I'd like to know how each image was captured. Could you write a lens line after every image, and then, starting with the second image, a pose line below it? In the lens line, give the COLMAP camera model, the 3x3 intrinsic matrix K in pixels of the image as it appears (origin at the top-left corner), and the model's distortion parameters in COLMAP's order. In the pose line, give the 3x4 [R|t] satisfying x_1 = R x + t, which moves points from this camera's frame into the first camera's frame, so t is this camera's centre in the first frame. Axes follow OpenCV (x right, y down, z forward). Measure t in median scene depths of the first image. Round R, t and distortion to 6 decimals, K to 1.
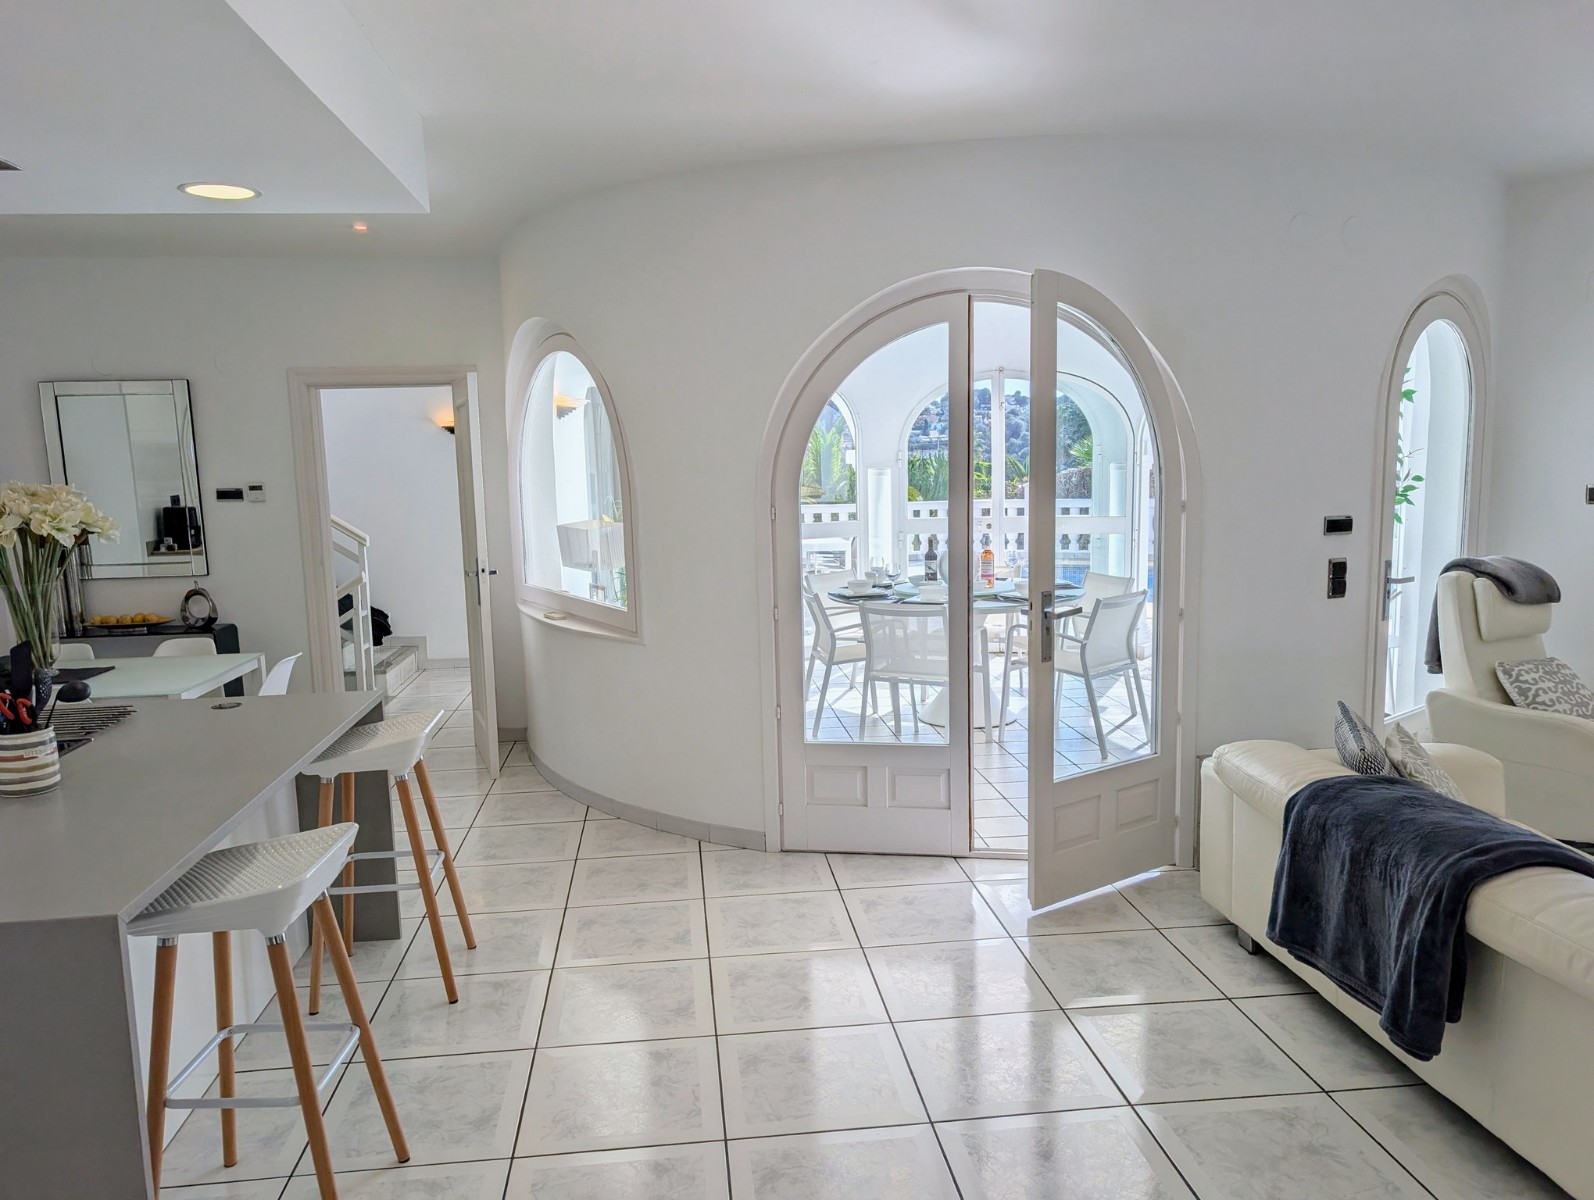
lens RADIAL K [[1148.7, 0, 798.2], [0, 1148.7, 612.1], [0, 0, 1]] dist [0.016301, -0.012813]
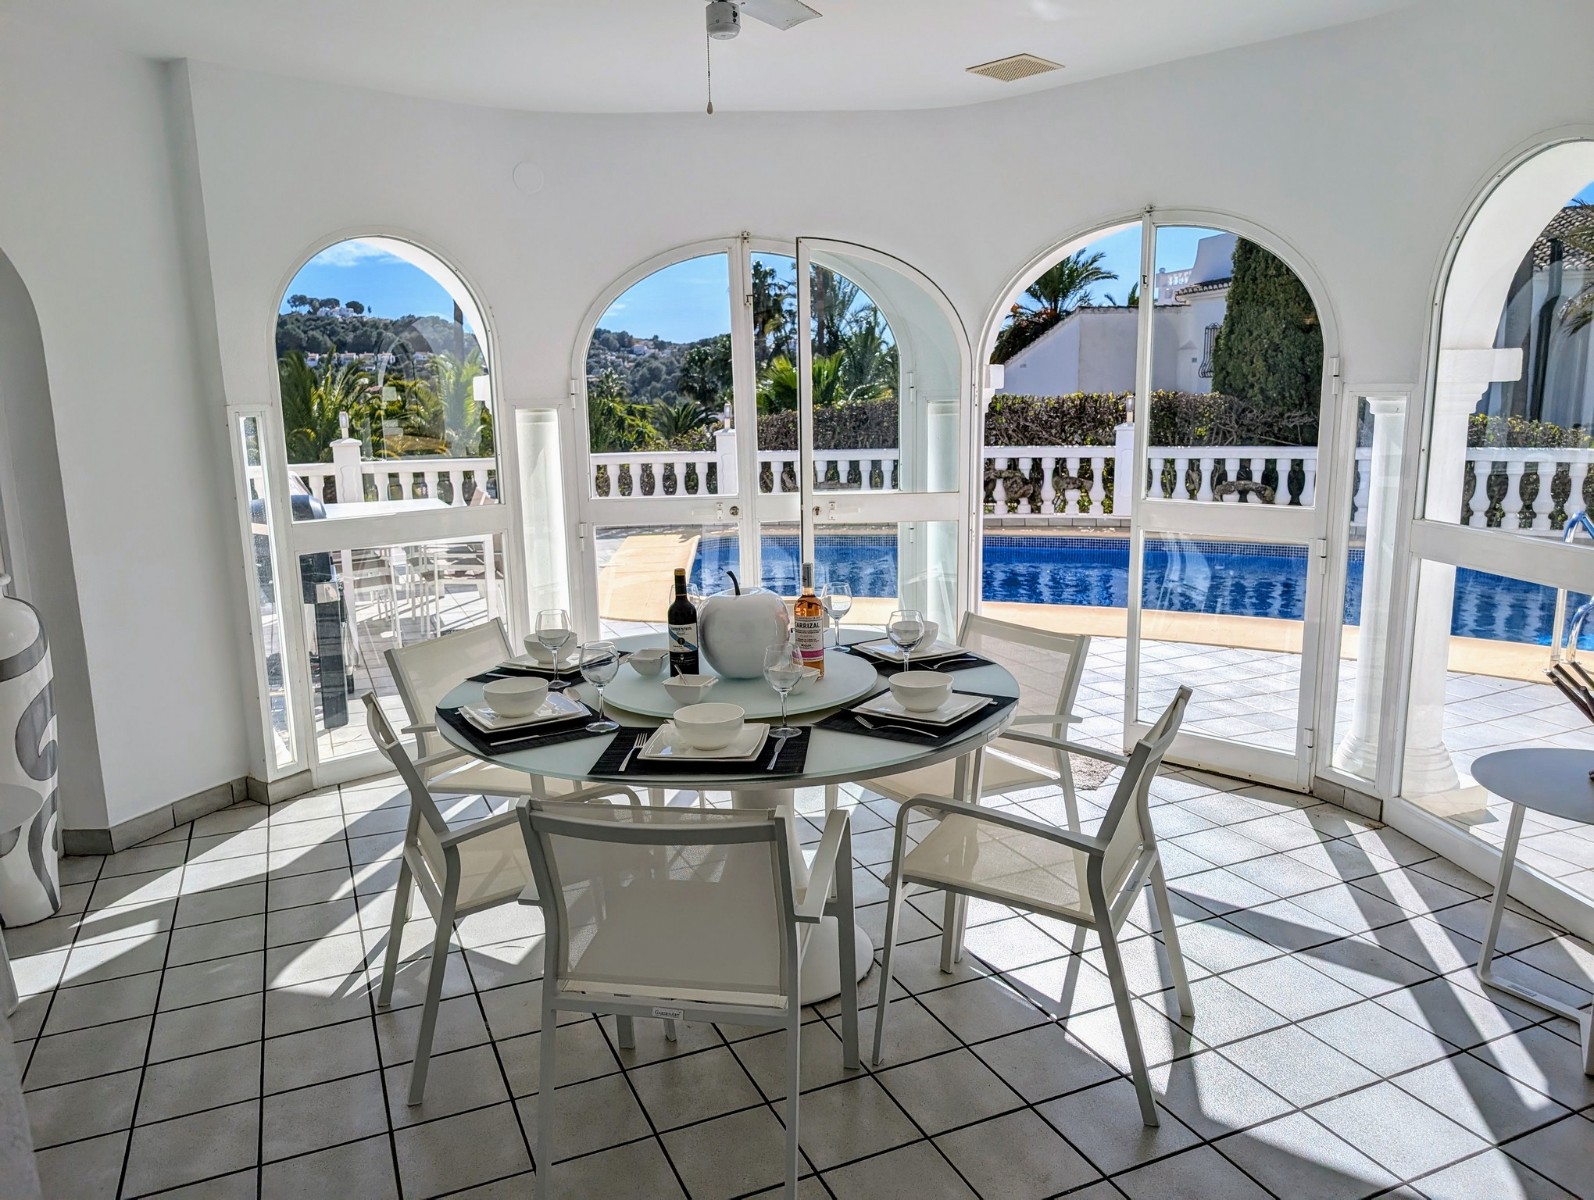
lens RADIAL K [[1148.7, 0, 782.1], [0, 1148.7, 610.2], [0, 0, 1]] dist [0.016301, -0.012813]
pose [[0.957649, -0.044838, 0.284426, 0.022106], [0.031708, 0.998215, 0.050603, -0.052890], [-0.286188, -0.039441, 0.957361, 0.434170]]
